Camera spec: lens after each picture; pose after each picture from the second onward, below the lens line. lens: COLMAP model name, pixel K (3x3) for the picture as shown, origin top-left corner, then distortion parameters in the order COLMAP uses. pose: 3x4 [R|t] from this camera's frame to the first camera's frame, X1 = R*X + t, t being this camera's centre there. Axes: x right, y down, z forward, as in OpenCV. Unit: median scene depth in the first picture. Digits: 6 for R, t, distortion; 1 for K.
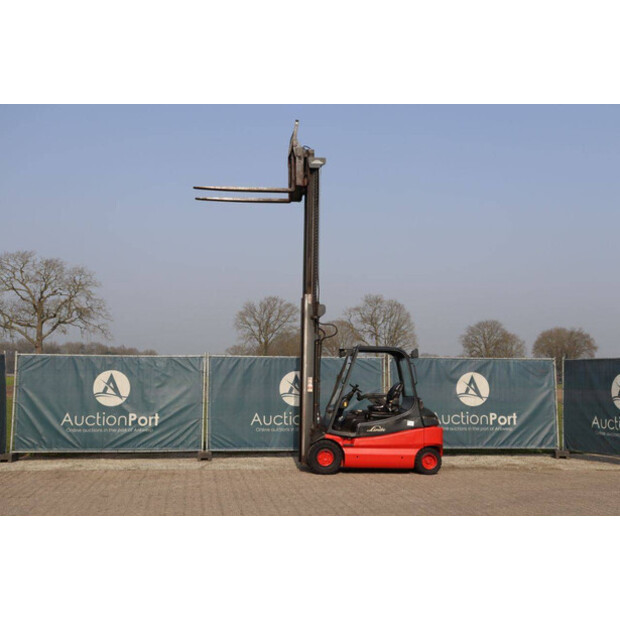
lens RADIAL K [[861.0, 0, 320.3], [0, 861.0, 318.0], [0, 0, 1]] dist [0.031280, 0.000000]
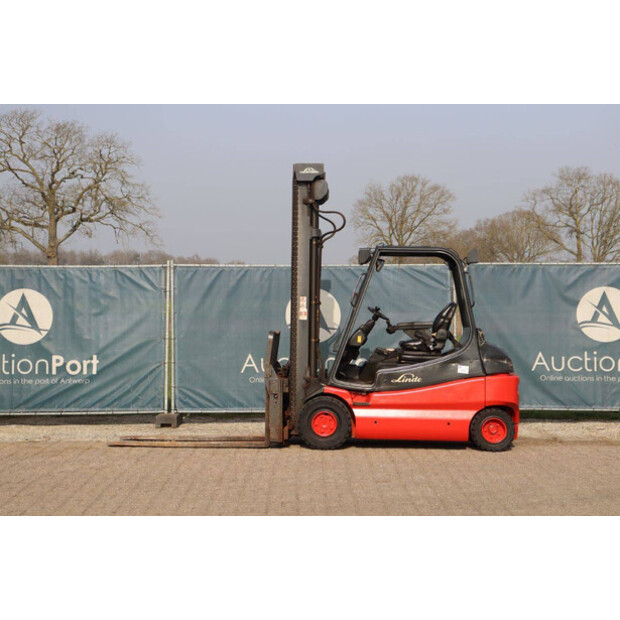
lens RADIAL K [[1320.7, 0, 312.6], [0, 1320.7, 327.0], [0, 0, 1]] dist [0.371069, 0.000000]
pose [[0.989979, -0.005996, -0.141087, 0.113947], [0.018398, 0.996059, 0.086769, 0.005804], [0.140010, -0.088496, 0.986187, 0.037618]]
